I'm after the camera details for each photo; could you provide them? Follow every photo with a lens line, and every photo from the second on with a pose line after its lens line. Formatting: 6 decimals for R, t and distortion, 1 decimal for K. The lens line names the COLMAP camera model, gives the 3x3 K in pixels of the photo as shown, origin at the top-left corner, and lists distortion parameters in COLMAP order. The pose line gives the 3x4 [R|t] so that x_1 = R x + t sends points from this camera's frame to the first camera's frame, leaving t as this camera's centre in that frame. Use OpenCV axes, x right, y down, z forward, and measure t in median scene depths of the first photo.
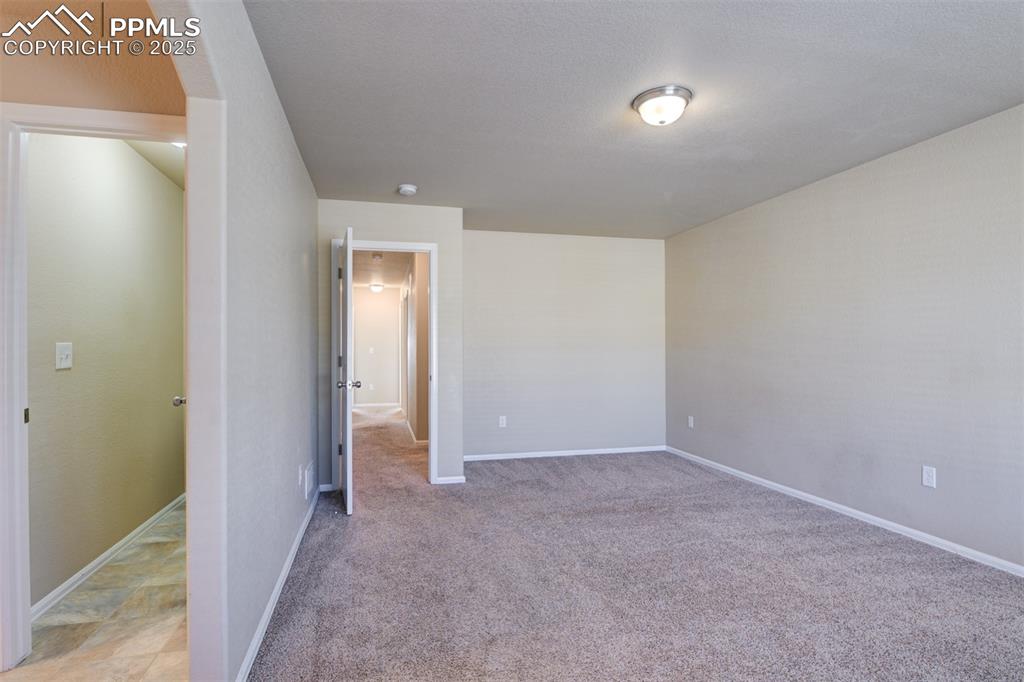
lens RADIAL K [[522.1, 0, 507.0], [0, 522.1, 342.0], [0, 0, 1]] dist [-0.000971, -0.006945]
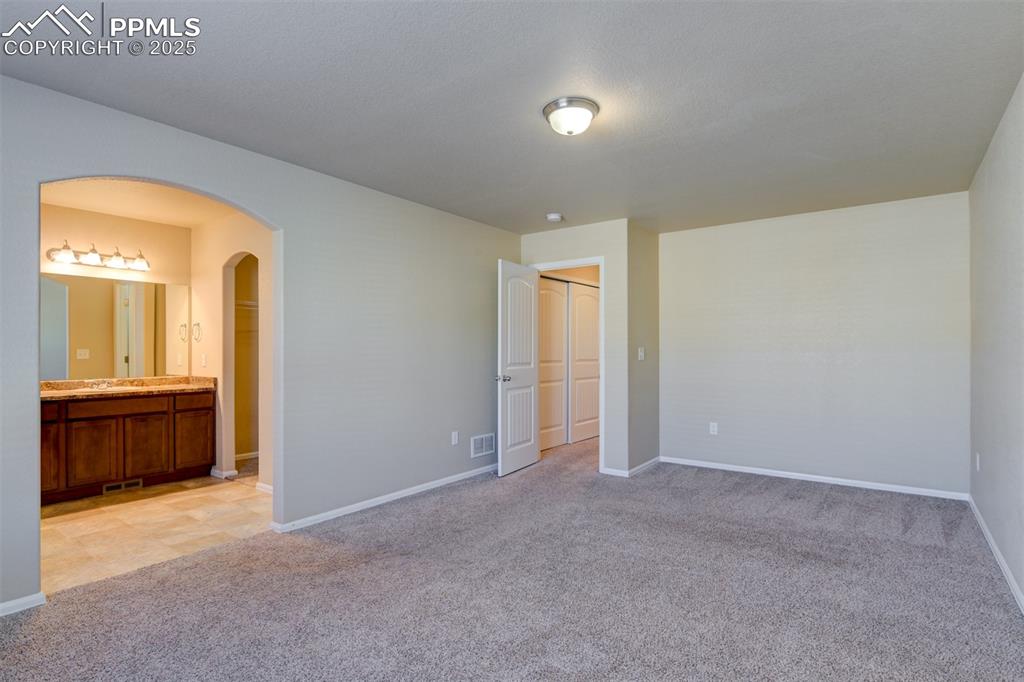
lens RADIAL K [[522.1, 0, 508.6], [0, 522.1, 347.8], [0, 0, 1]] dist [-0.000971, -0.006945]
pose [[0.633875, -0.002070, -0.773433, 0.662819], [0.009221, 0.999946, 0.004881, -0.001703], [0.773380, -0.010226, 0.633860, 0.162551]]
